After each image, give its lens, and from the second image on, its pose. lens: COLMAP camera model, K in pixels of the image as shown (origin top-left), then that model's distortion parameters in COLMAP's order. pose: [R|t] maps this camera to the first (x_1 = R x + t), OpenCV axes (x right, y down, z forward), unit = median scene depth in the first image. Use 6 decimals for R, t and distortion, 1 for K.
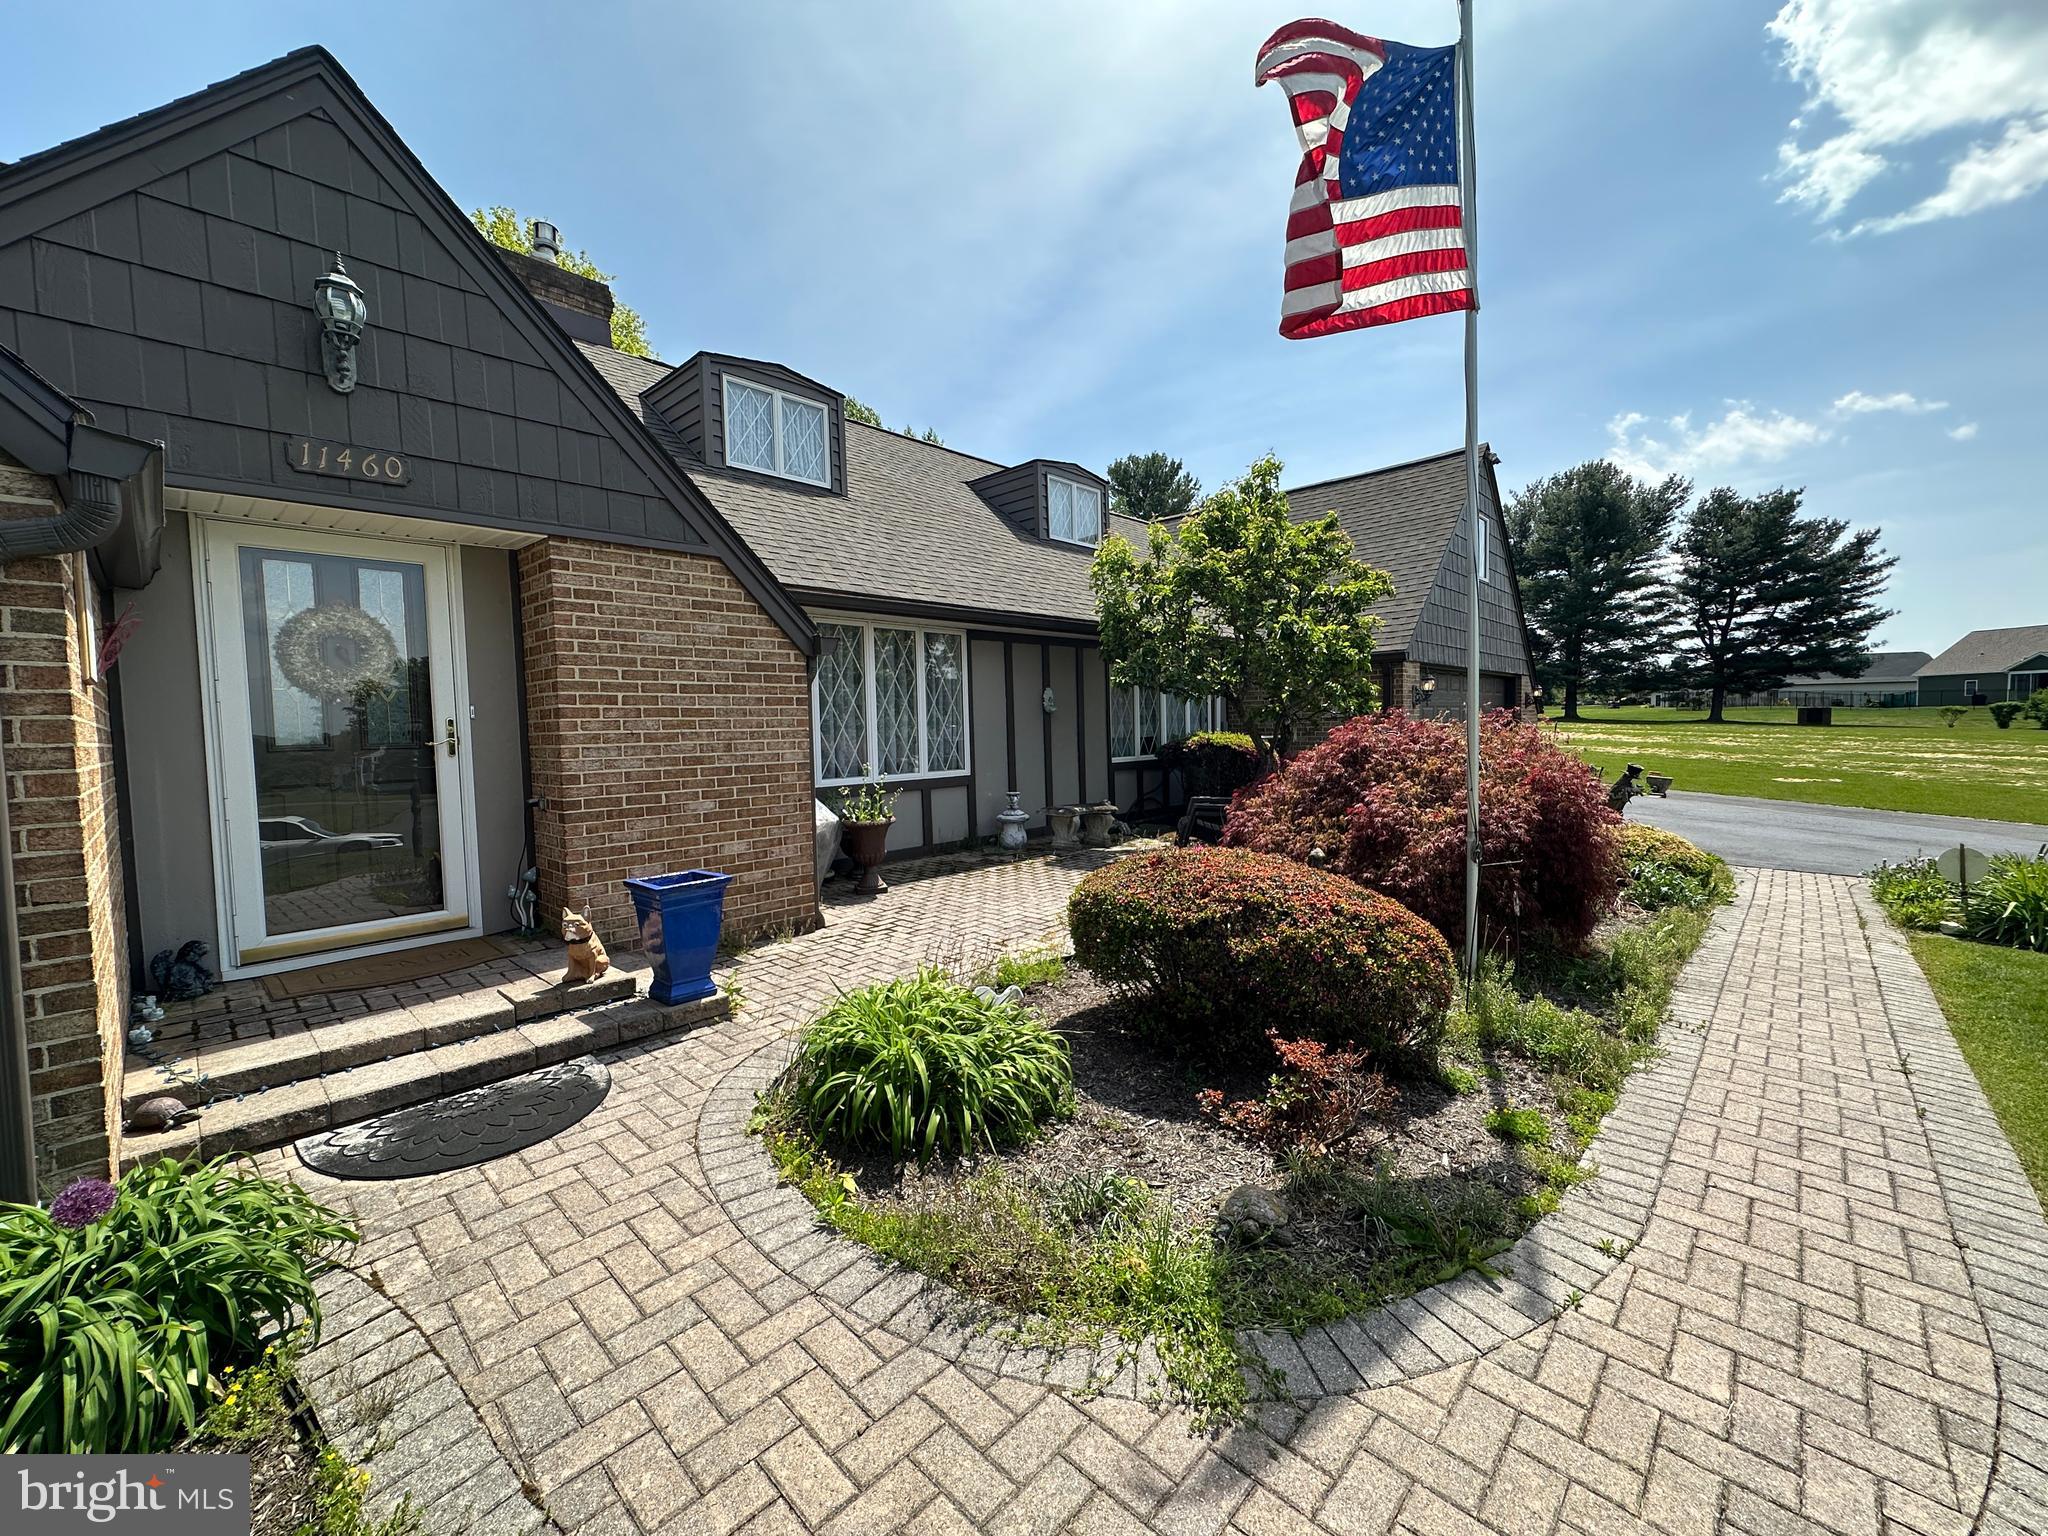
lens RADIAL K [[816.0, 0, 1023.2], [0, 816.0, 765.0], [0, 0, 1]] dist [-0.002123, 0.000643]
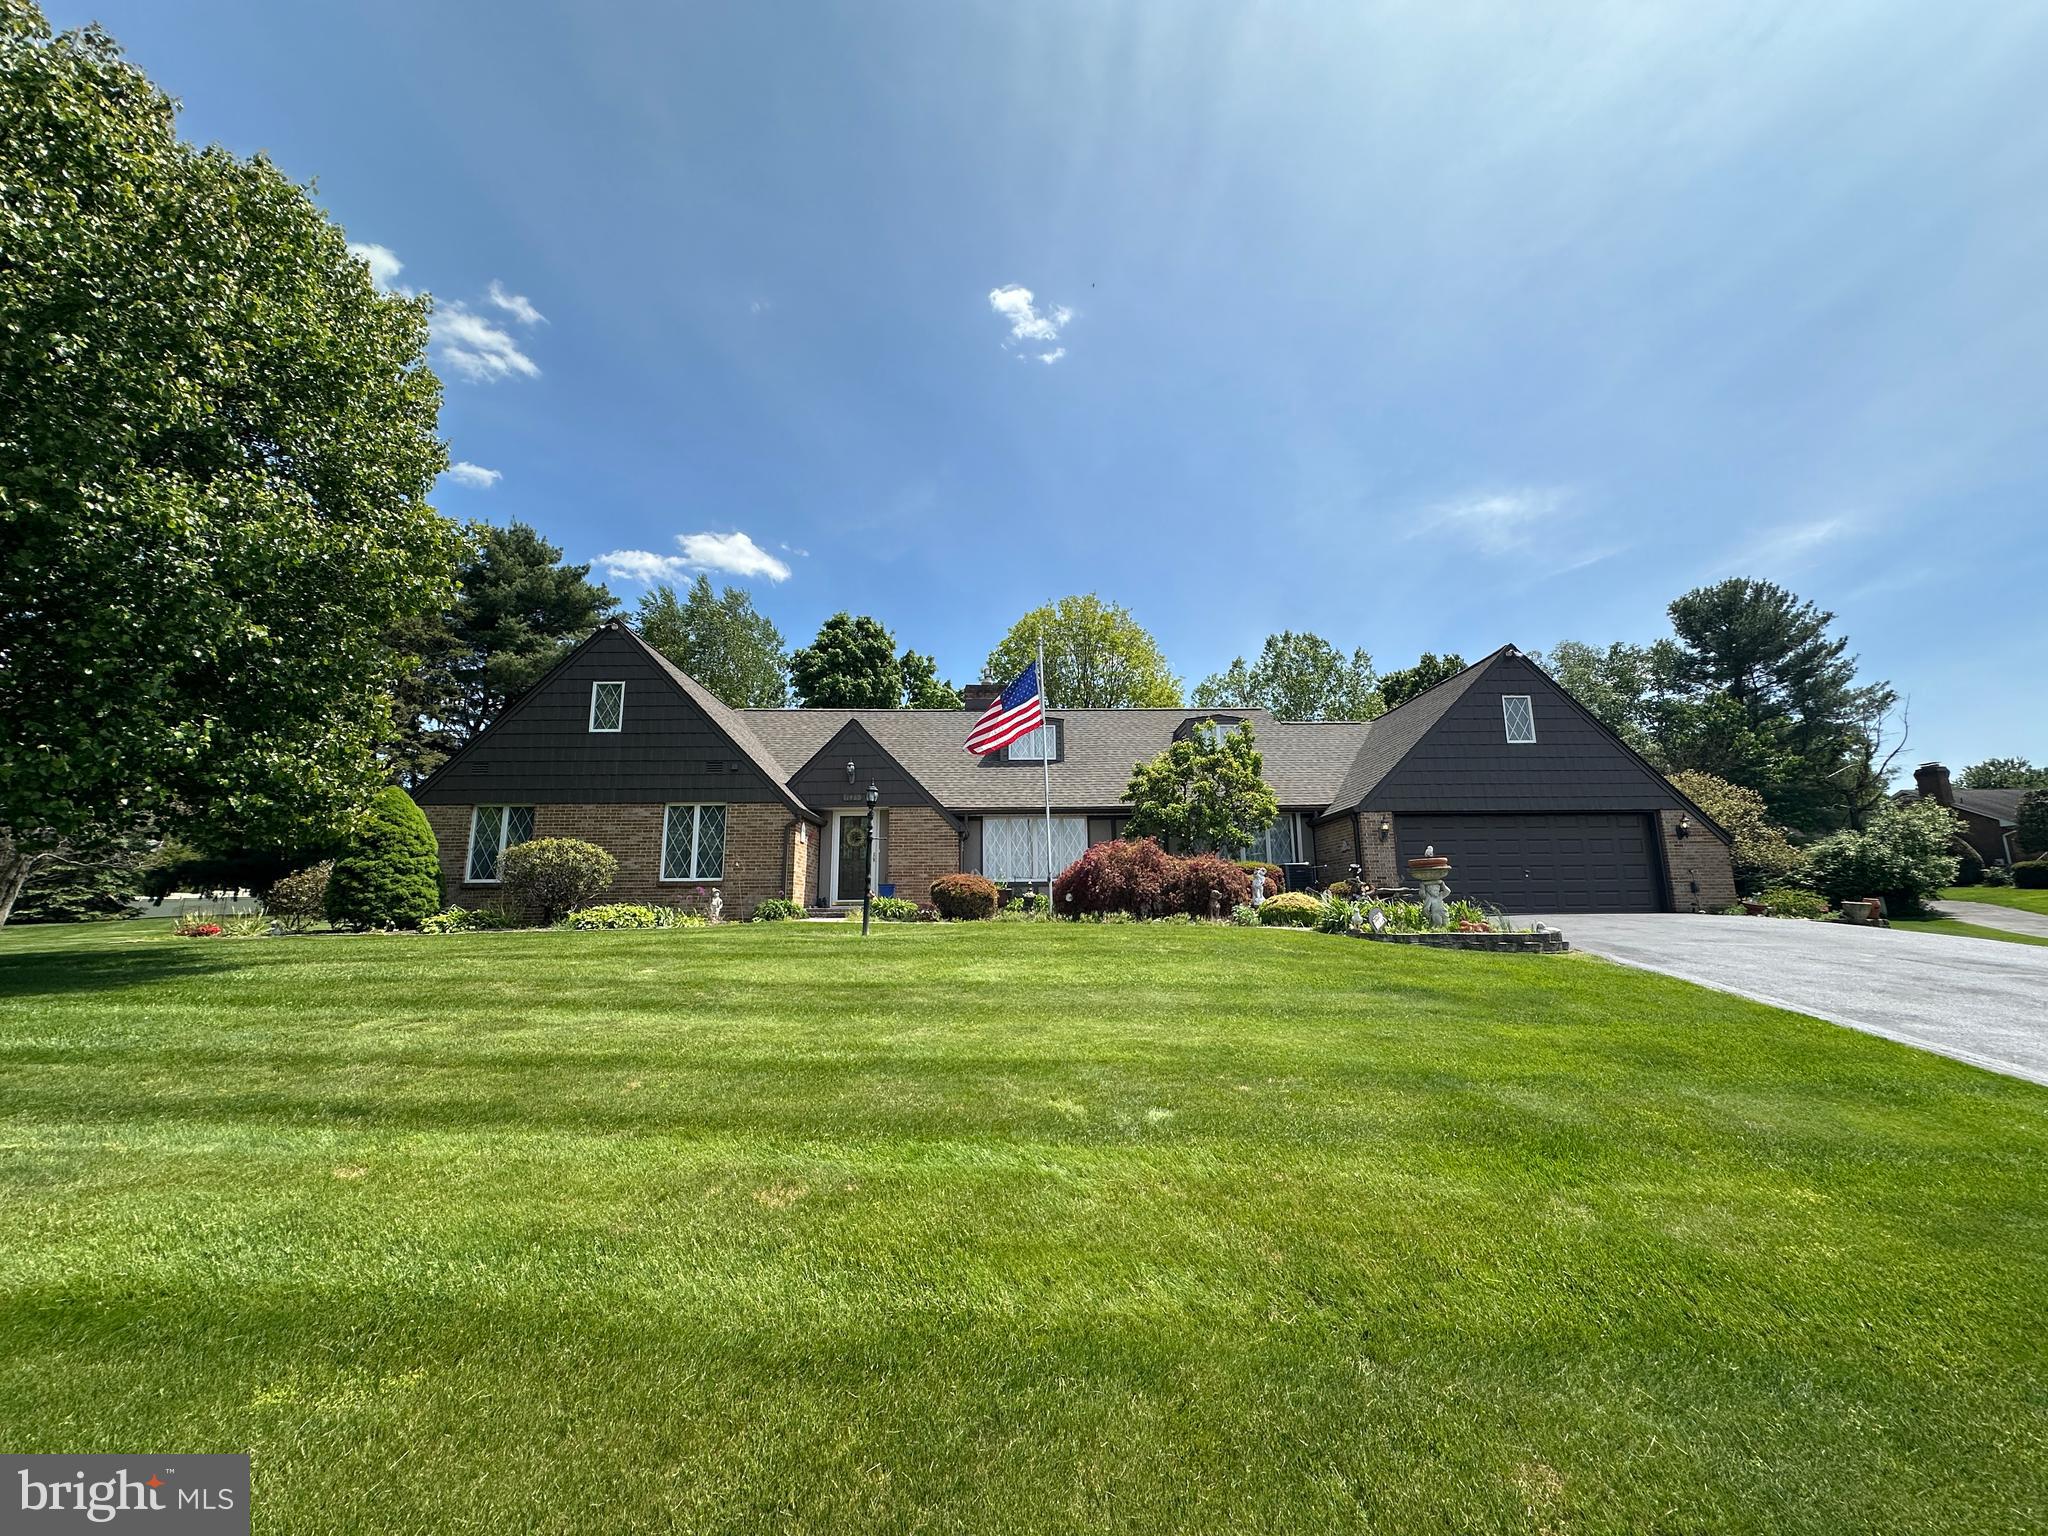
lens RADIAL K [[818.9, 0, 1023.4], [0, 818.9, 763.5], [0, 0, 1]] dist [-0.001214, 0.000004]
pose [[0.705444, -0.118718, -0.698753, 2.489701], [-0.040348, 0.977547, -0.206821, 0.296026], [0.707617, 0.174094, 0.684814, -1.232901]]
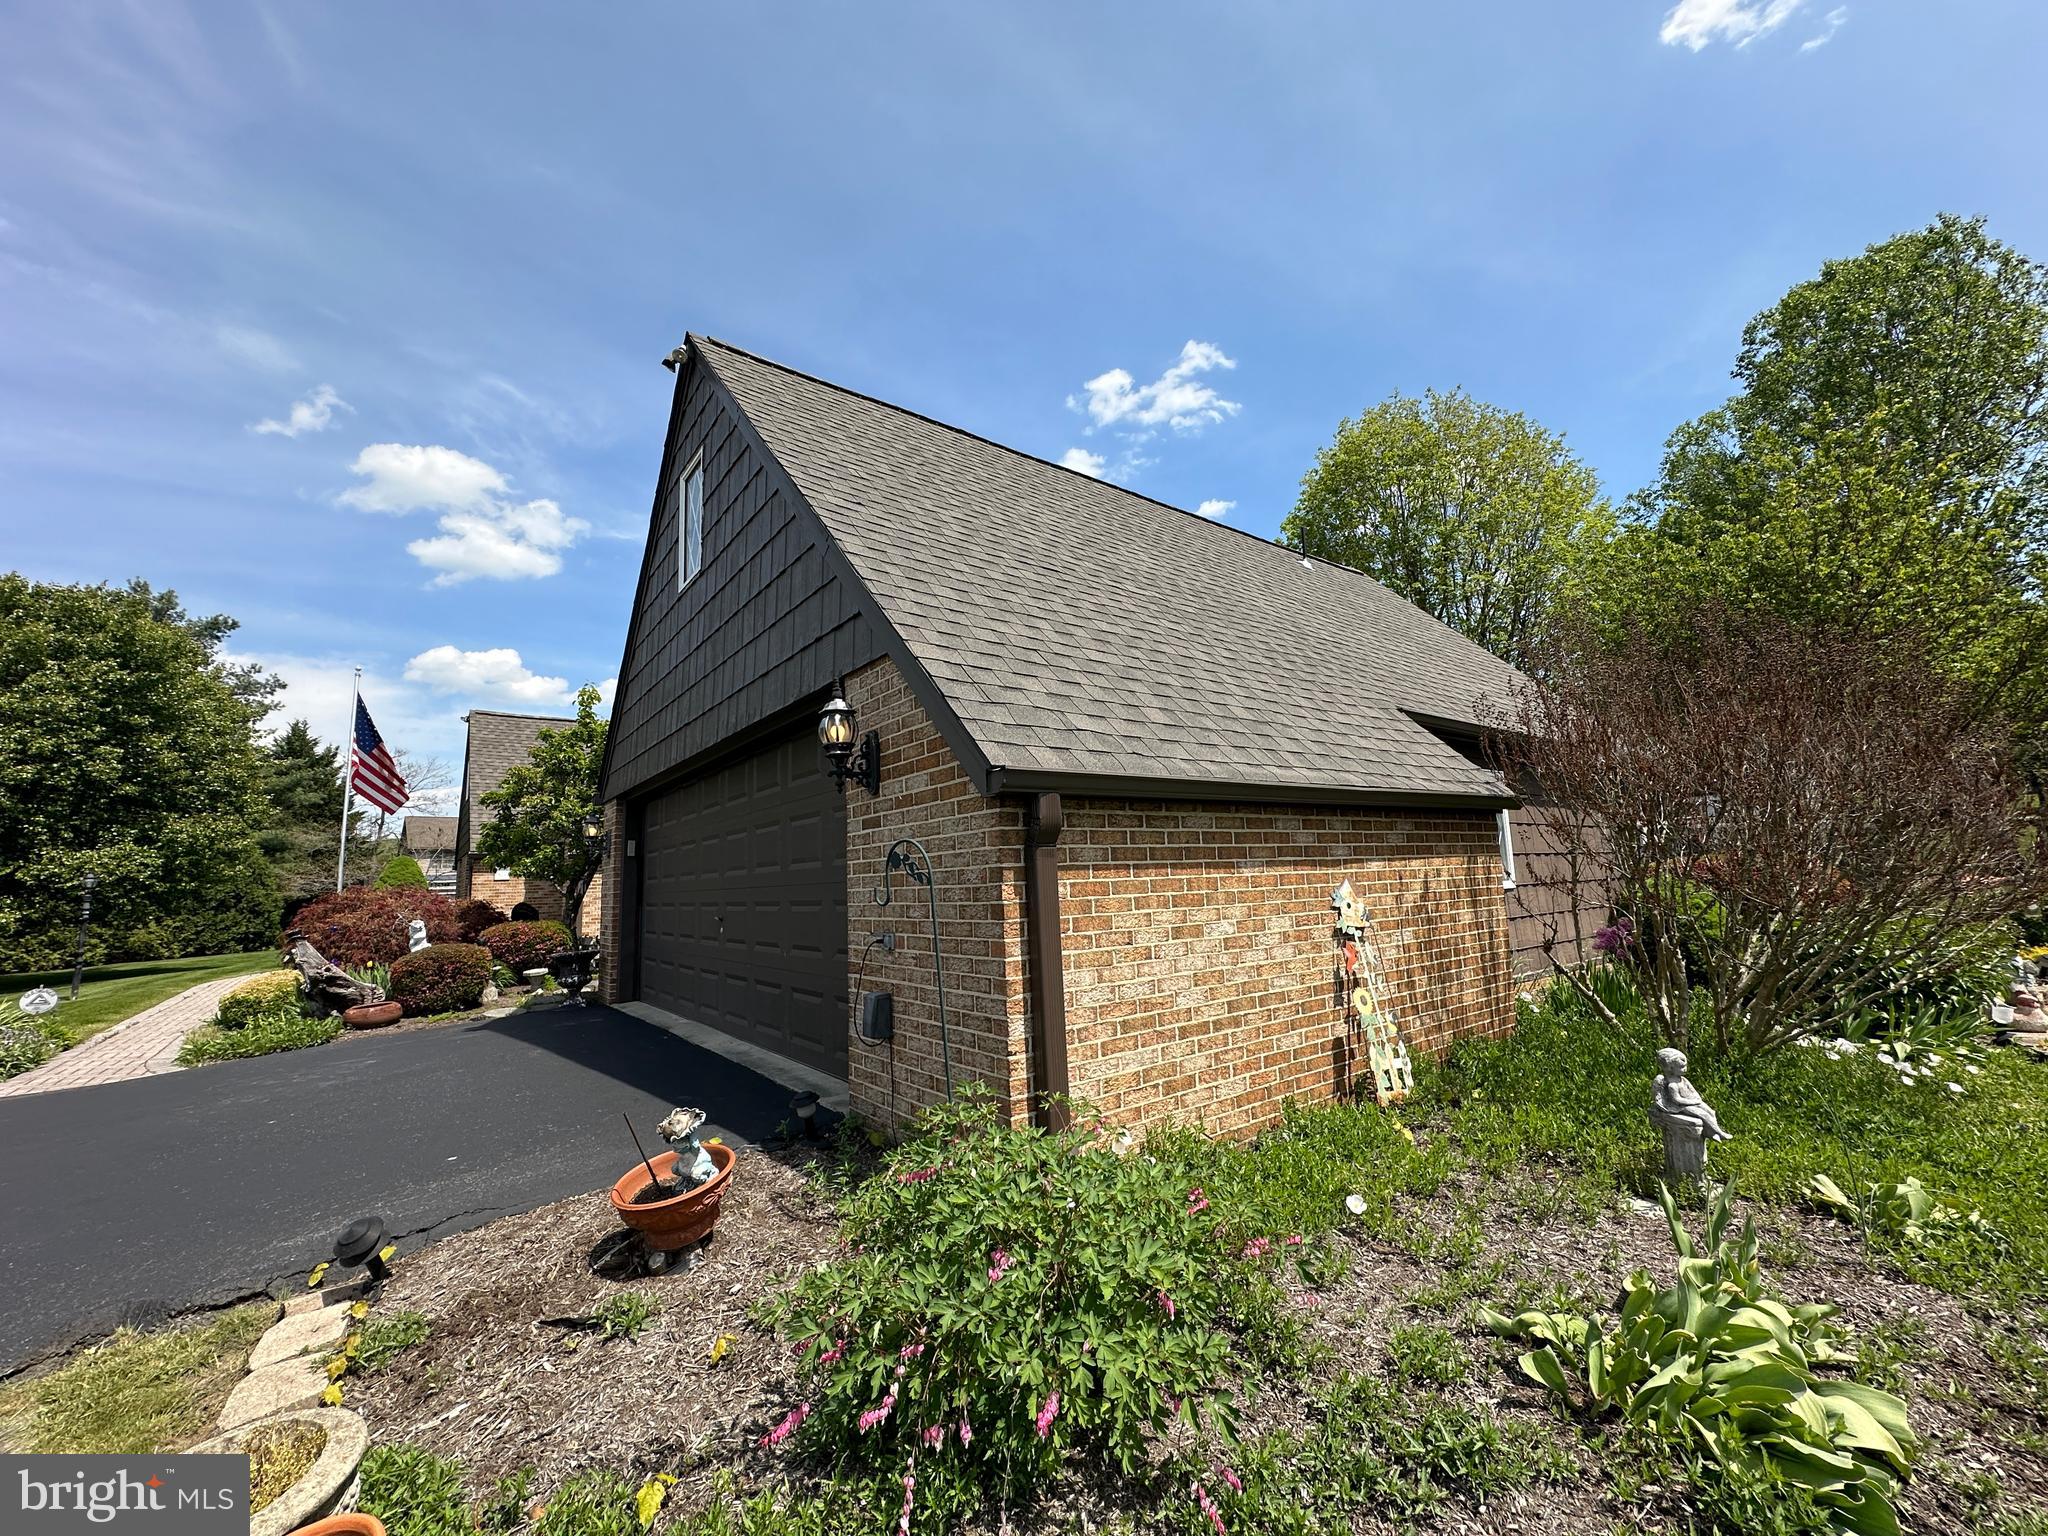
lens RADIAL K [[819.0, 0, 1027.6], [0, 819.0, 757.1], [0, 0, 1]] dist [-0.002885, 0.000667]
pose [[-0.168141, -0.125082, -0.977795, 2.742307], [-0.006805, 0.992041, -0.125734, -0.165926], [0.985739, -0.014488, -0.167654, 3.519358]]
